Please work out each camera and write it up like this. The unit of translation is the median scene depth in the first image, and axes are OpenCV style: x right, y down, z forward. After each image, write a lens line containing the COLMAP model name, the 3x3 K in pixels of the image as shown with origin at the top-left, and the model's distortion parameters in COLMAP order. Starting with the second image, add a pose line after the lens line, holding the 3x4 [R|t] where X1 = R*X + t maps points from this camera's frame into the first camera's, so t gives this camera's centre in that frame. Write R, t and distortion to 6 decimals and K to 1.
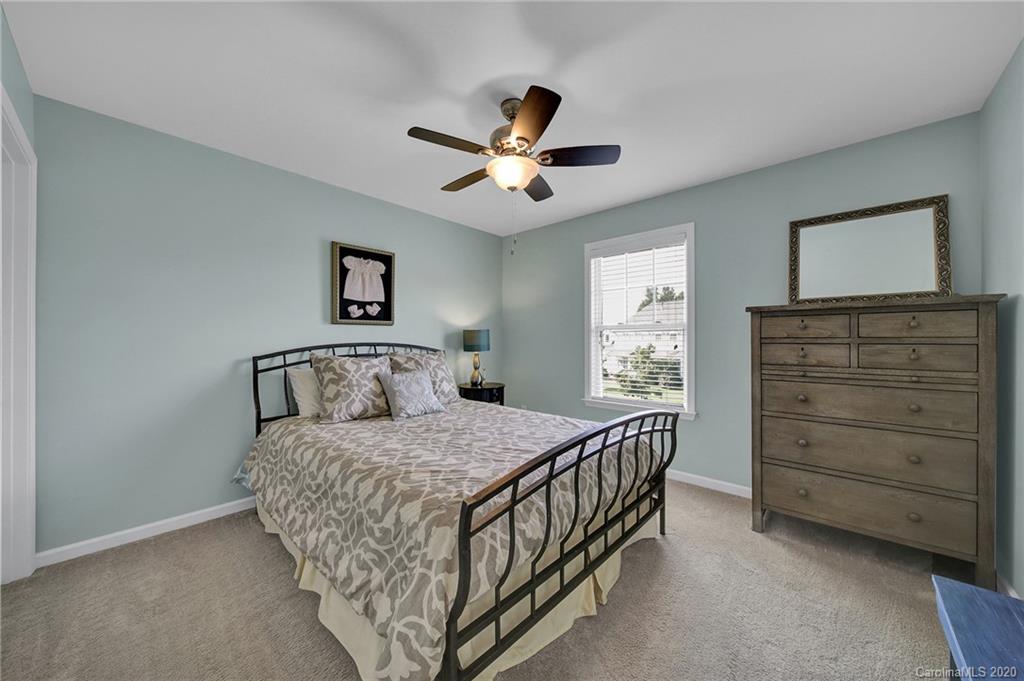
lens RADIAL K [[365.6, 0, 511.8], [0, 365.6, 336.6], [0, 0, 1]] dist [-0.002391, -0.000115]
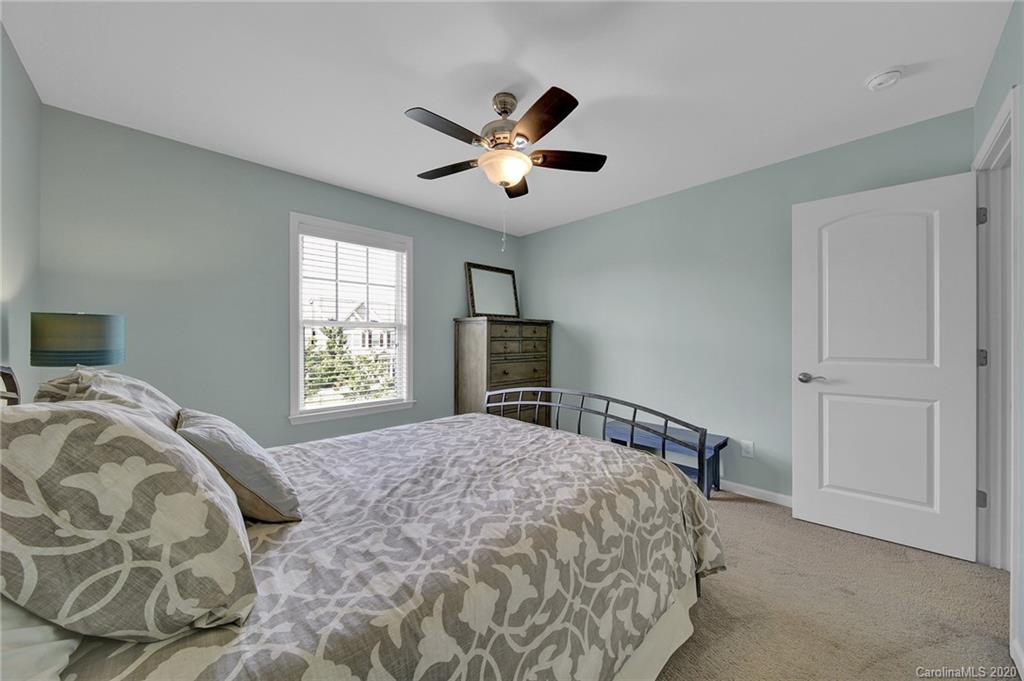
lens RADIAL K [[365.6, 0, 511.8], [0, 365.6, 336.6], [0, 0, 1]] dist [-0.002391, -0.000115]
pose [[0.049421, 0.002755, 0.998774, -0.980682], [-0.010154, 0.999946, -0.002256, 0.004652], [-0.998726, -0.010030, 0.049446, 0.930073]]
